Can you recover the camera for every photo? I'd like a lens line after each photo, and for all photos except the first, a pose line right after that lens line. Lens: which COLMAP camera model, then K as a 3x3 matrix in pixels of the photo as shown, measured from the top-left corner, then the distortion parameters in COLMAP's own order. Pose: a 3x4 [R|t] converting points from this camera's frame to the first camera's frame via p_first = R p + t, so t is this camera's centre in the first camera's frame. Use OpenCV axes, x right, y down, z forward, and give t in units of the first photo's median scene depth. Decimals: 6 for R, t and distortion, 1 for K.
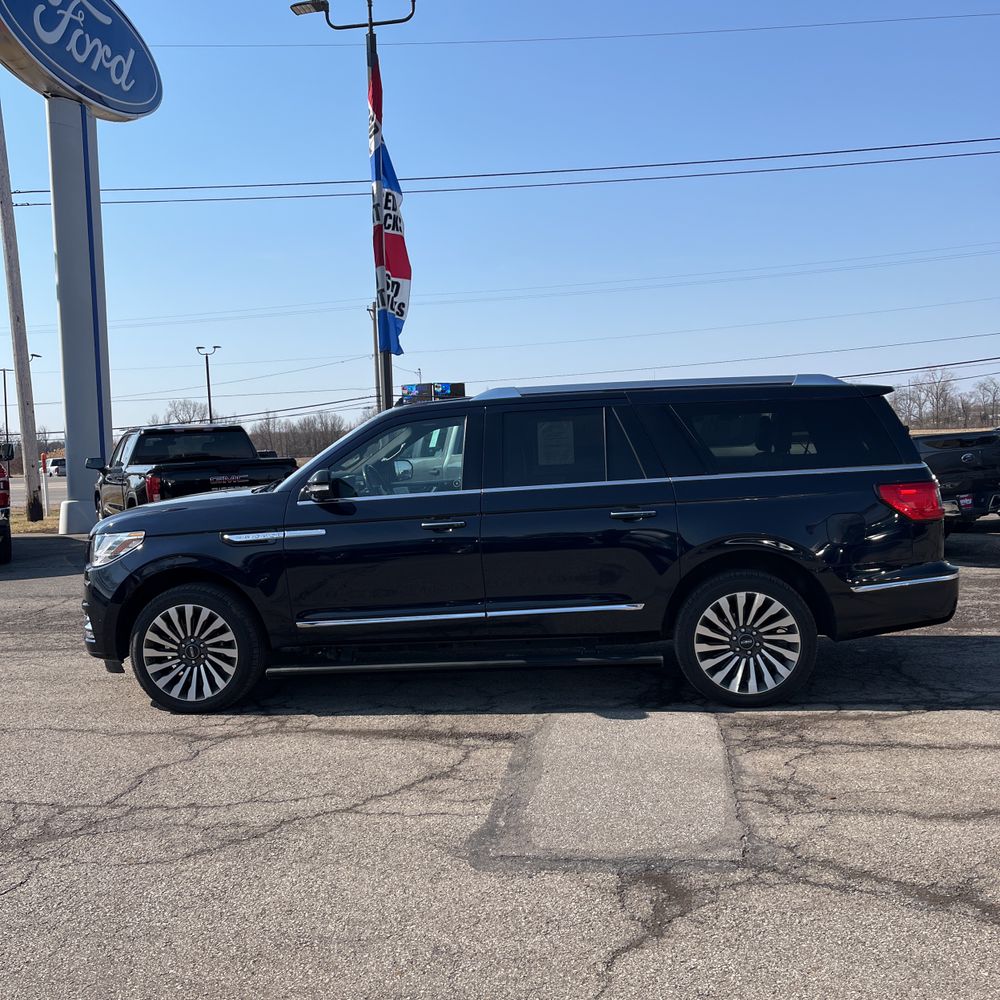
lens RADIAL K [[1011.1, 0, 504.5], [0, 1011.1, 485.4], [0, 0, 1]] dist [0.027574, 0.000000]
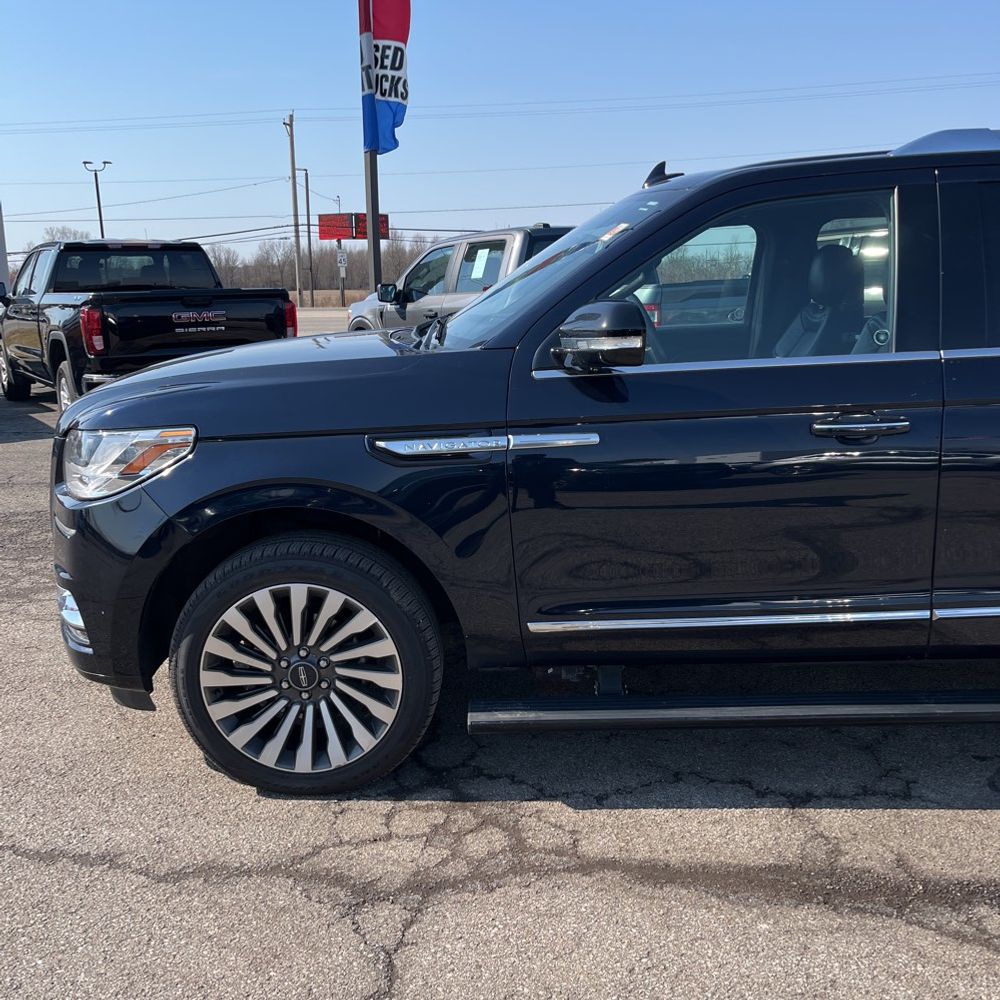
lens RADIAL K [[1011.1, 0, 496.3], [0, 1011.1, 501.3], [0, 0, 1]] dist [0.027574, 0.000000]
pose [[0.995868, 0.005532, 0.090647, -0.263012], [-0.020629, 0.985831, 0.166470, -0.001860], [-0.088442, -0.167652, 0.981871, 0.534179]]
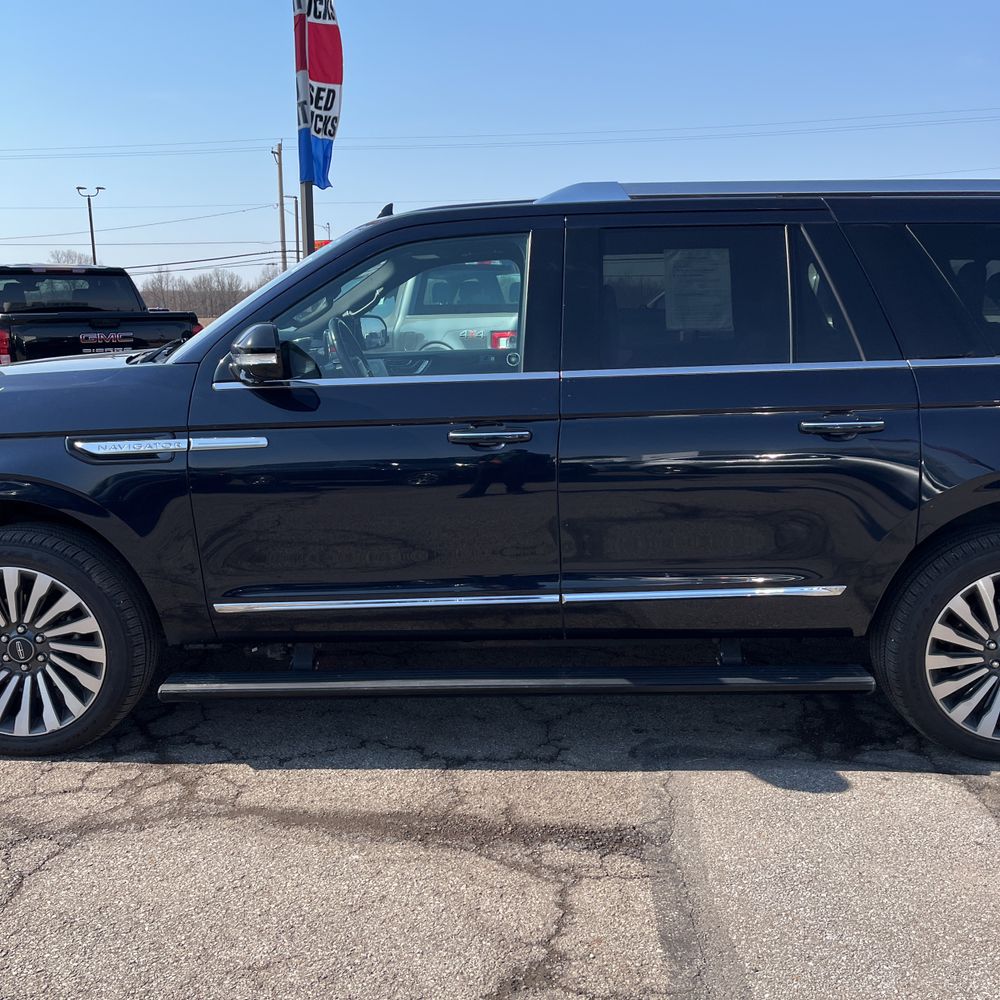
lens RADIAL K [[1011.1, 0, 496.2], [0, 1011.1, 500.6], [0, 0, 1]] dist [0.027574, 0.000000]
pose [[0.995850, 0.018866, 0.089031, -0.101731], [-0.031308, 0.989587, 0.140493, -0.002668], [-0.085453, -0.142697, 0.986071, 0.447477]]
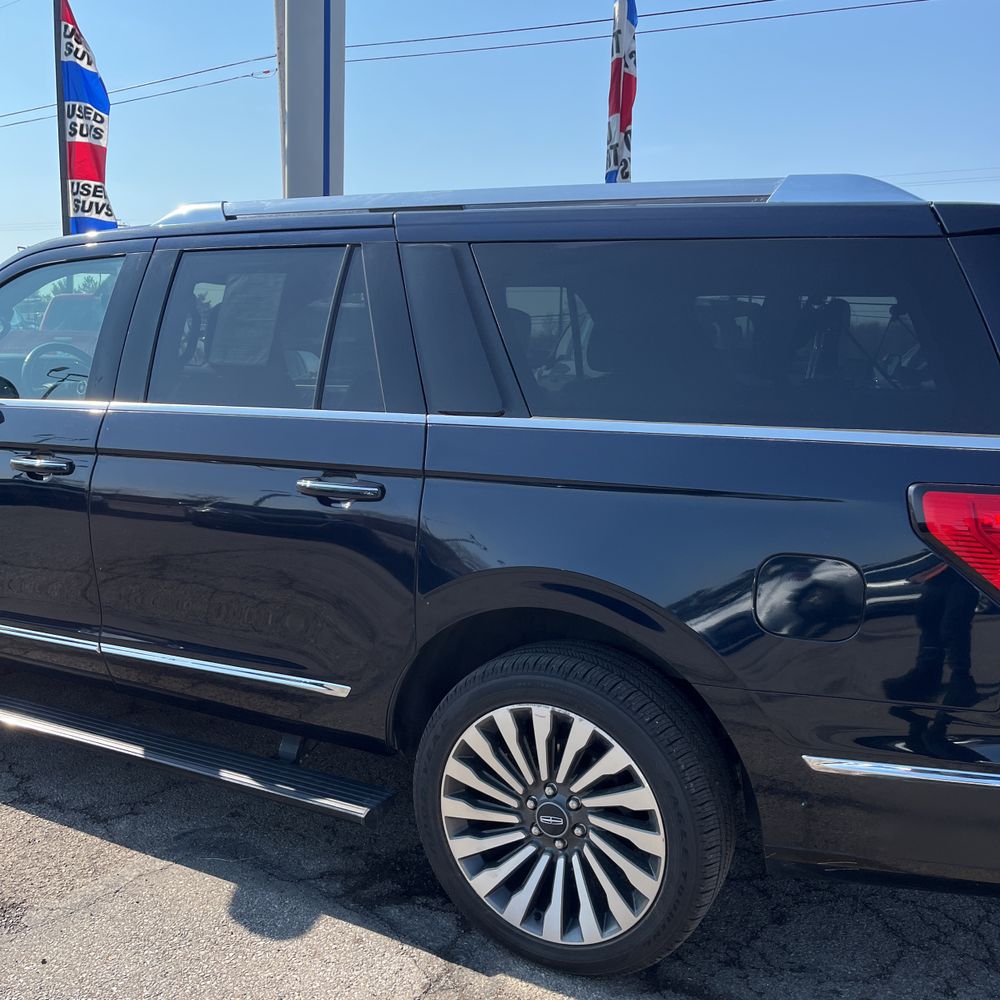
lens RADIAL K [[1011.1, 0, 501.2], [0, 1011.1, 506.0], [0, 0, 1]] dist [0.027574, 0.000000]
pose [[0.923505, 0.124093, -0.362959, 0.340326], [-0.081997, 0.988218, 0.129233, -0.026102], [0.374719, -0.089586, 0.922800, 0.587748]]
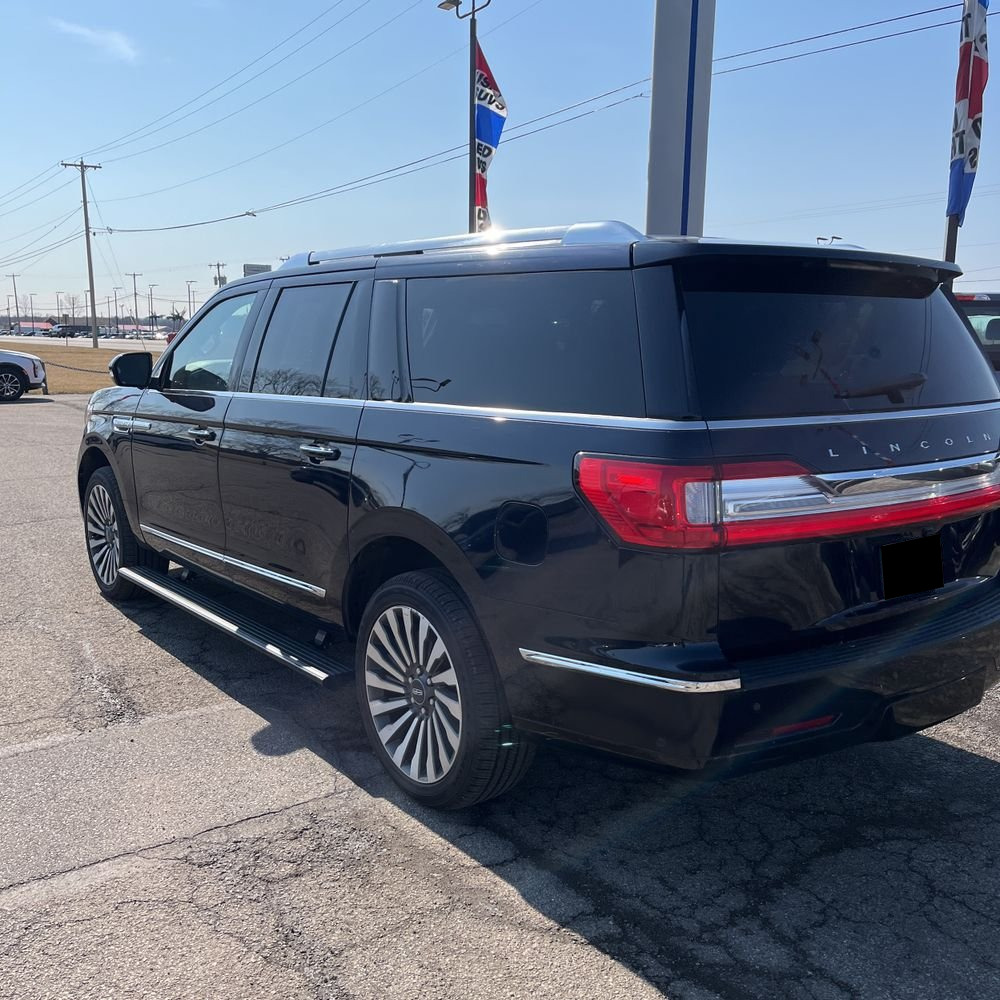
lens RADIAL K [[1027.9, 0, 503.2], [0, 1027.9, 498.0], [0, 0, 1]] dist [0.025609, 0.000000]
pose [[0.687774, 0.162307, -0.707547, 0.646130], [-0.078157, 0.985575, 0.150112, -0.047382], [0.721705, -0.047943, 0.690538, 0.601981]]
